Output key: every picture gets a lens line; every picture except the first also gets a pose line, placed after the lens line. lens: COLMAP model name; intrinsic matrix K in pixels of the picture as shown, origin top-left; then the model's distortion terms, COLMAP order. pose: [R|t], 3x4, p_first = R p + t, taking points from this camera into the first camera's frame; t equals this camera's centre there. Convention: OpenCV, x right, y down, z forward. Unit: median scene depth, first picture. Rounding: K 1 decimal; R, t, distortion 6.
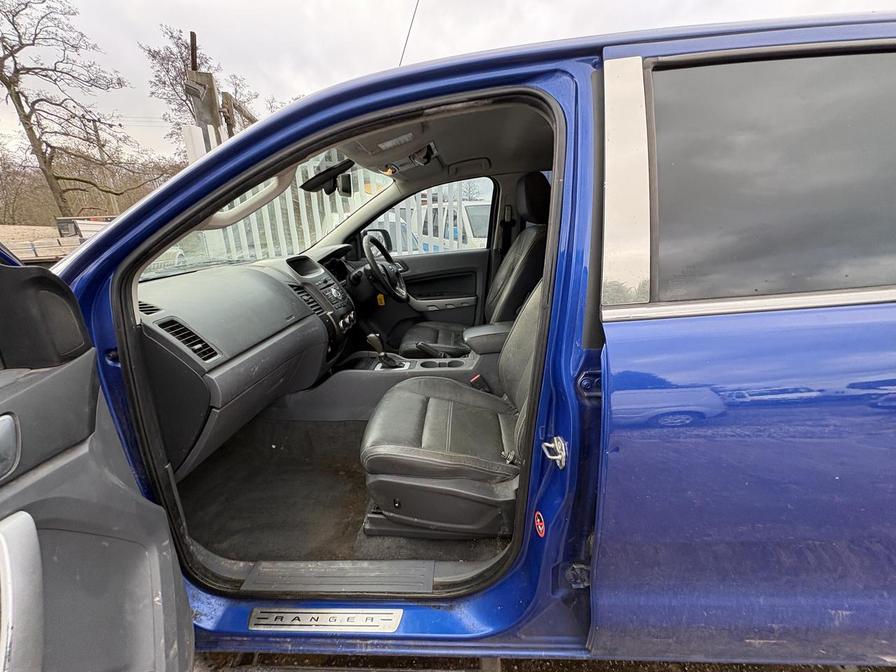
lens RADIAL K [[355.7, 0, 448.1], [0, 355.7, 336.8], [0, 0, 1]] dist [0.000016, -0.000144]
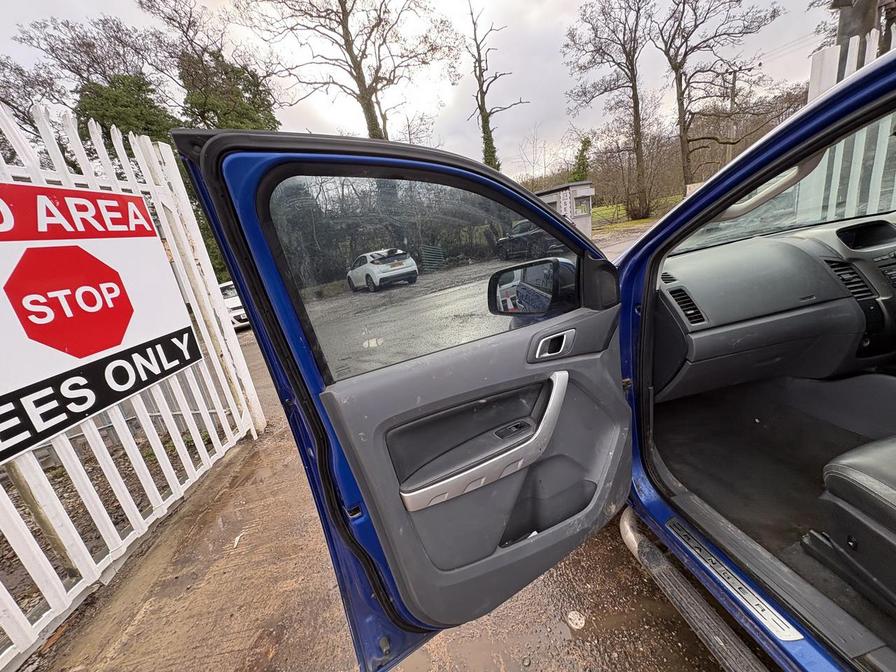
lens RADIAL K [[355.7, 0, 448.1], [0, 355.7, 336.8], [0, 0, 1]] dist [0.000016, -0.000144]
pose [[0.208932, 0.262476, -0.942048, 0.145079], [-0.126624, 0.962459, 0.240079, -0.033852], [0.969698, 0.069125, 0.234324, -0.066031]]
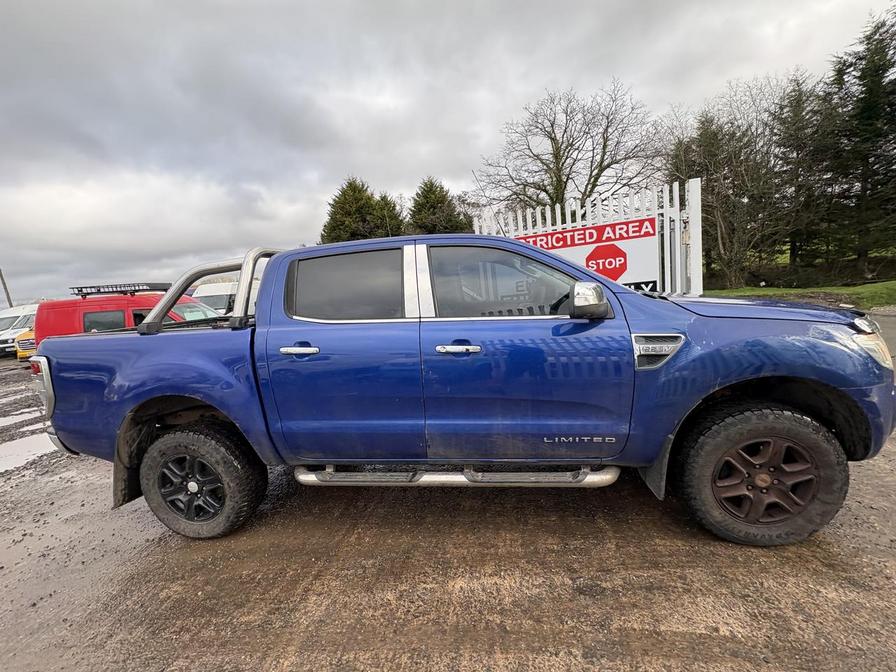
lens RADIAL K [[356.1, 0, 446.6], [0, 356.1, 336.2], [0, 0, 1]] dist [-0.000454, 0.000008]
pose [[-0.988452, 0.109860, 0.104370, -0.003629], [0.144424, 0.891485, 0.429414, -0.616365], [-0.045869, 0.439529, -0.897056, 1.906396]]
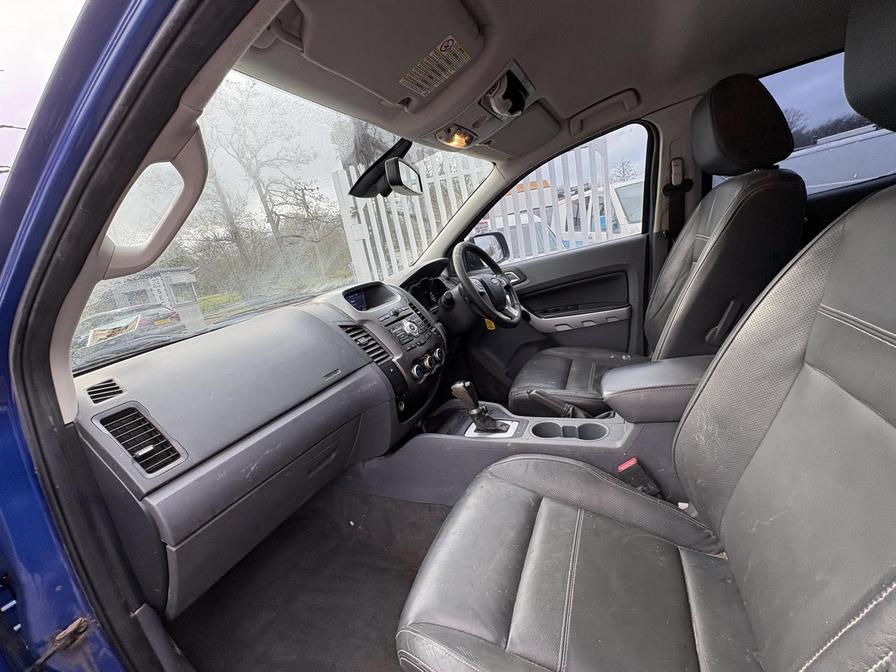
lens RADIAL K [[356.1, 0, 446.6], [0, 356.1, 336.2], [0, 0, 1]] dist [-0.000454, 0.000008]
pose [[0.910358, -0.052503, -0.410478, 0.038278], [0.045688, 0.998607, -0.026402, -0.056408], [0.411292, 0.005281, 0.911488, 0.244771]]
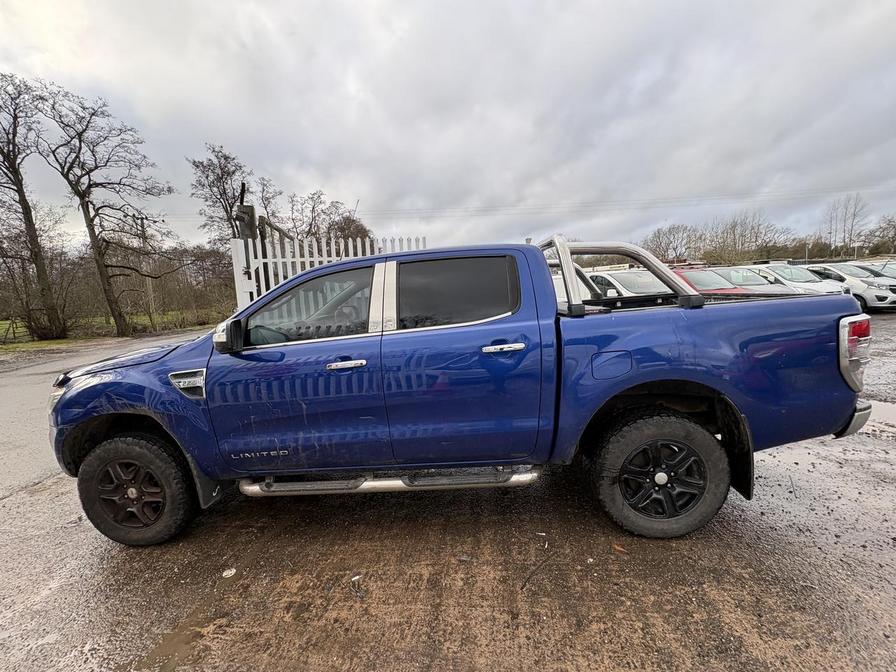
lens RADIAL K [[355.7, 0, 448.1], [0, 355.7, 336.8], [0, 0, 1]] dist [0.000016, -0.000144]
pose [[0.999416, -0.027373, -0.020454, 0.328473], [0.023178, 0.982871, -0.182830, 0.178605], [0.025108, 0.182249, 0.982932, -0.682303]]
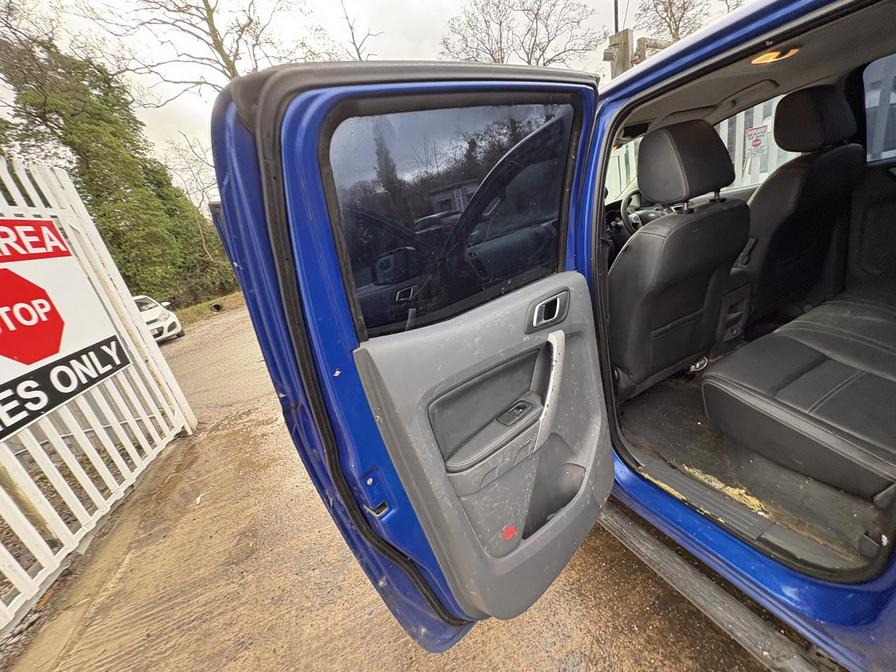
lens RADIAL K [[355.7, 0, 448.1], [0, 355.7, 336.8], [0, 0, 1]] dist [0.000016, -0.000144]
pose [[0.444597, 0.225005, -0.867010, 0.552721], [-0.054011, 0.972909, 0.224791, -0.026674], [0.894101, -0.053113, 0.444705, -0.118203]]
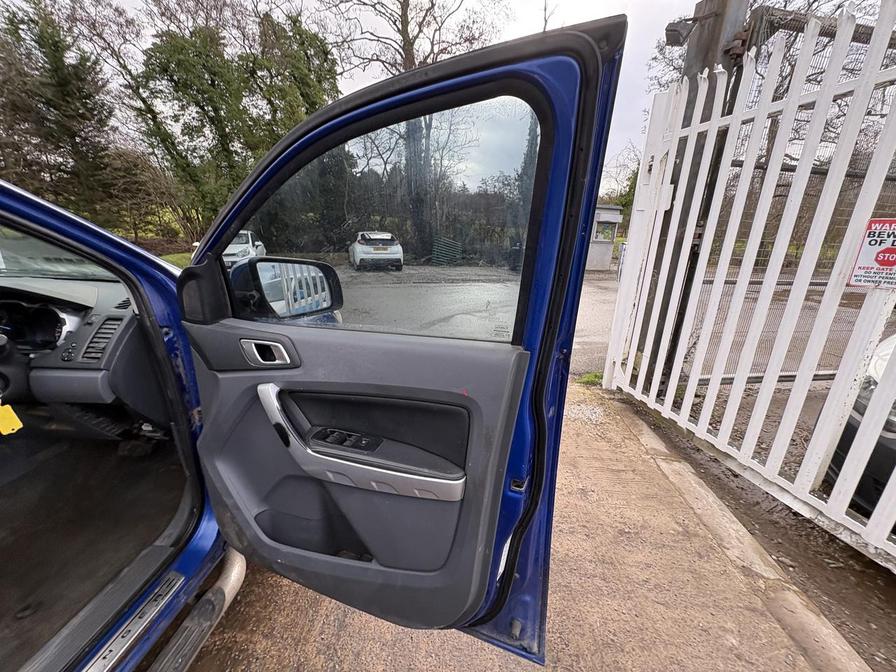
lens RADIAL K [[355.2, 0, 449.7], [0, 355.2, 331.8], [0, 0, 1]] dist [0.000017, 0.000077]
pose [[-0.003040, 0.298212, -0.954495, 0.149991], [-0.326190, 0.901996, 0.282849, -0.471836], [0.945299, 0.312207, 0.094531, 1.381999]]
